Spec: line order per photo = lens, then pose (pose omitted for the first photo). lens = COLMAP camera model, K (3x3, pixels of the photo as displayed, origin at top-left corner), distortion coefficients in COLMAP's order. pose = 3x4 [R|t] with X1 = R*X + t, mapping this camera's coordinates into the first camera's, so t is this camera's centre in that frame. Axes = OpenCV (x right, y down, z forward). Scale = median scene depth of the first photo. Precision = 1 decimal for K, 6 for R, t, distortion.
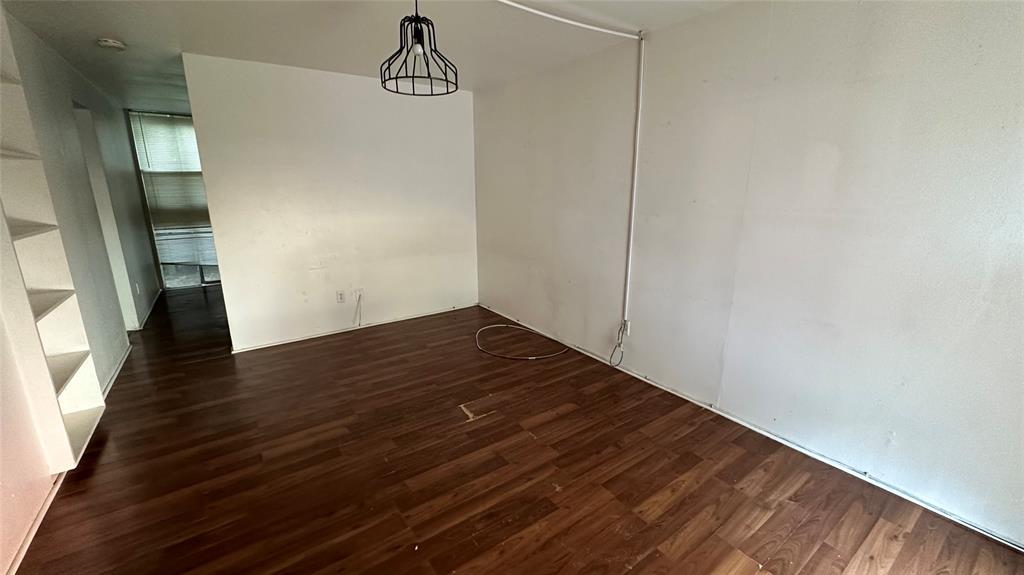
lens RADIAL K [[411.4, 0, 514.1], [0, 411.4, 287.5], [0, 0, 1]] dist [-0.001668, -0.000094]
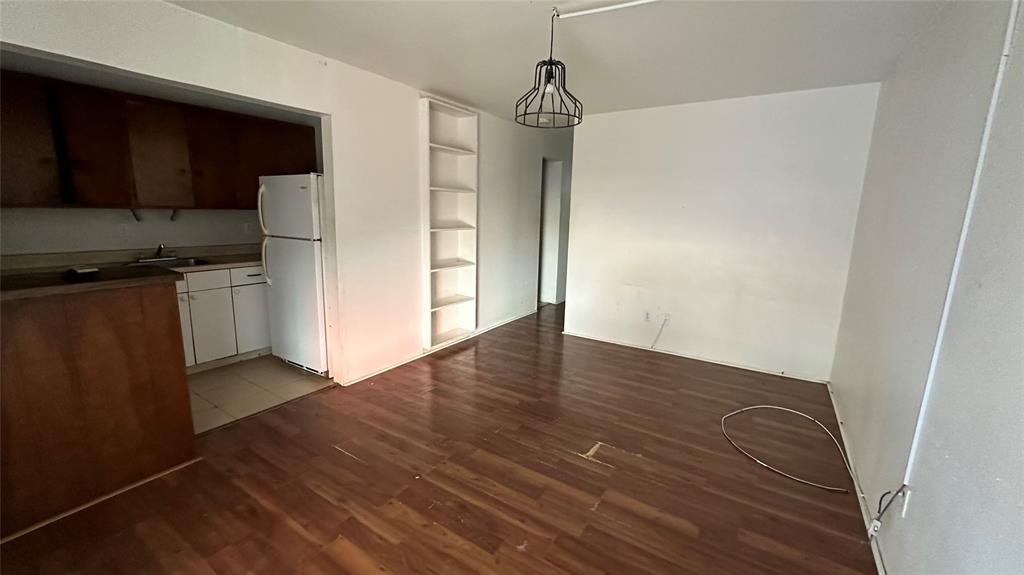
lens RADIAL K [[411.4, 0, 513.7], [0, 411.4, 285.7], [0, 0, 1]] dist [-0.001668, -0.000094]
pose [[0.371474, 0.181827, -0.910465, 0.604878], [-0.248284, 0.964376, 0.091293, -0.096154], [0.894630, 0.192141, 0.403385, 0.396132]]
